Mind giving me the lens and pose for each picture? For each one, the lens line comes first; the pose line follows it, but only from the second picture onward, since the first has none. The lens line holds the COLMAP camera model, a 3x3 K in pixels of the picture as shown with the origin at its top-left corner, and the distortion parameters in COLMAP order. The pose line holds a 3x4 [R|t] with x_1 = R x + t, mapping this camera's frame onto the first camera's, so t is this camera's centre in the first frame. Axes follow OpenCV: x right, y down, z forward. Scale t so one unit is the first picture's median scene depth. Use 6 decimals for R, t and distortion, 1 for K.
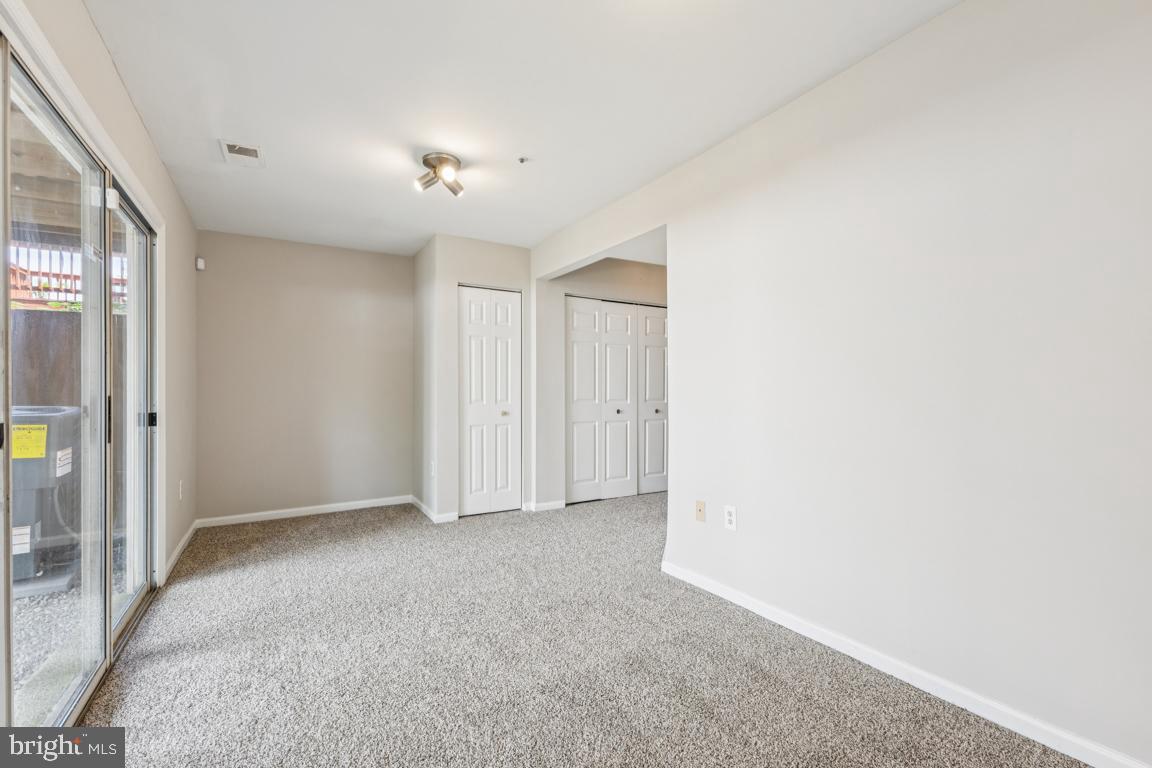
lens RADIAL K [[505.2, 0, 573.1], [0, 505.2, 391.6], [0, 0, 1]] dist [0.009124, -0.000341]
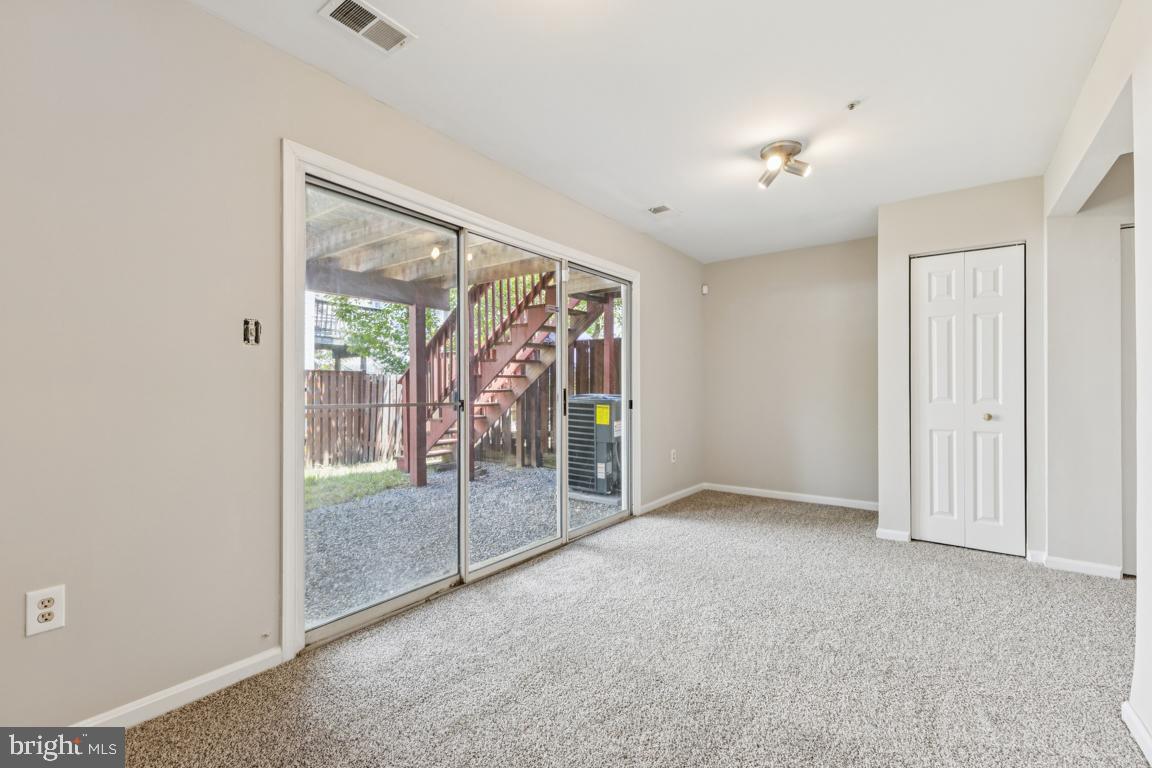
lens RADIAL K [[507.1, 0, 578.8], [0, 507.1, 384.1], [0, 0, 1]] dist [0.010740, -0.000395]
pose [[0.373242, -0.002779, -0.927730, 0.401170], [-0.002389, 0.999989, -0.003956, 0.000346], [0.927731, 0.003693, 0.373232, 0.218634]]
